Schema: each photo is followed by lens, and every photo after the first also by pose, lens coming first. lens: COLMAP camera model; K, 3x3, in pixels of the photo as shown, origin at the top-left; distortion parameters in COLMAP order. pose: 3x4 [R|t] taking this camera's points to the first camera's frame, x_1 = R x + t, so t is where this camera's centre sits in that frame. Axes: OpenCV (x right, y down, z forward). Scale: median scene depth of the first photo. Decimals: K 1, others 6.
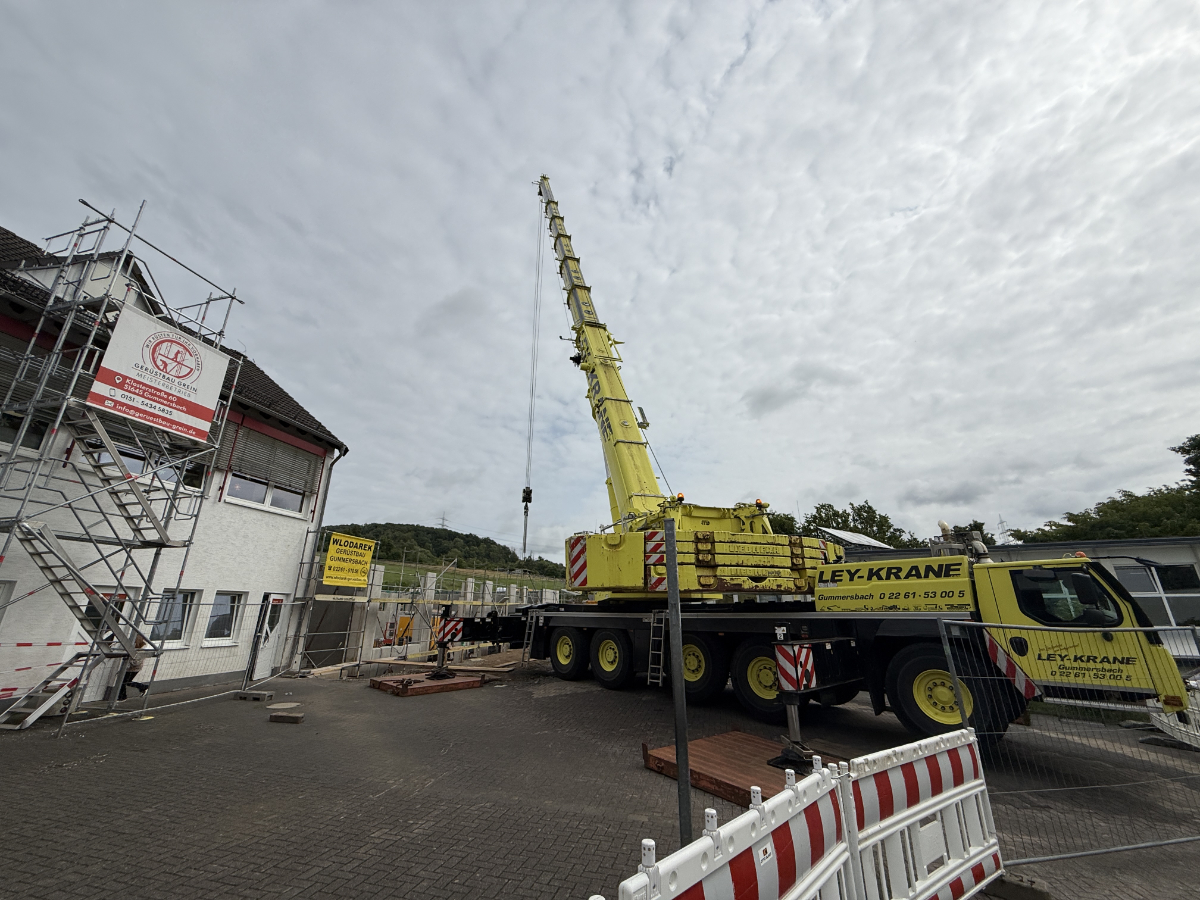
lens RADIAL K [[478.3, 0, 596.1], [0, 478.3, 444.8], [0, 0, 1]] dist [0.003468, 0.000505]
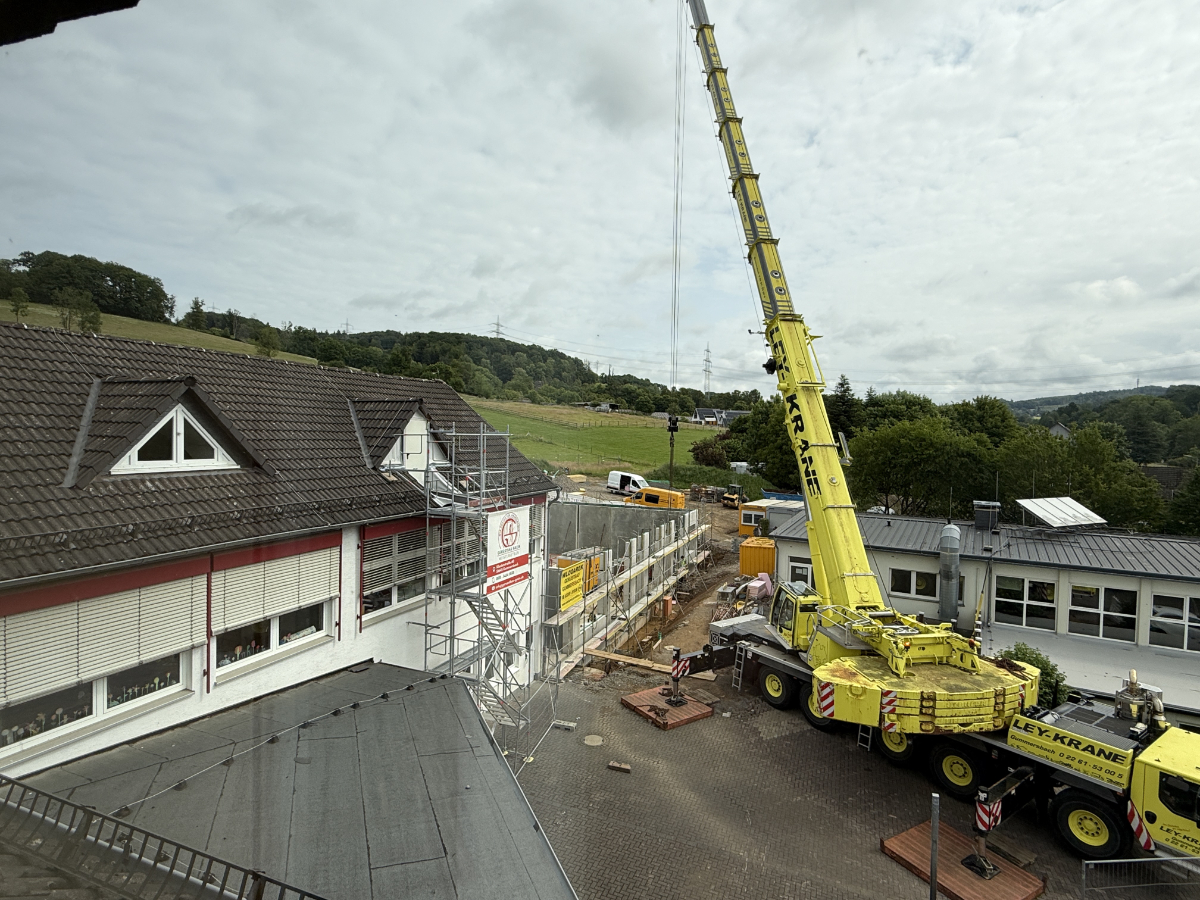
lens RADIAL K [[627.2, 0, 606.4], [0, 627.2, 454.1], [0, 0, 1]] dist [0.000485, 0.001571]
pose [[0.990390, 0.021810, -0.136573, -0.449781], [0.027338, 0.937133, 0.347899, -1.097736], [0.135575, -0.348289, 0.927531, -0.528278]]
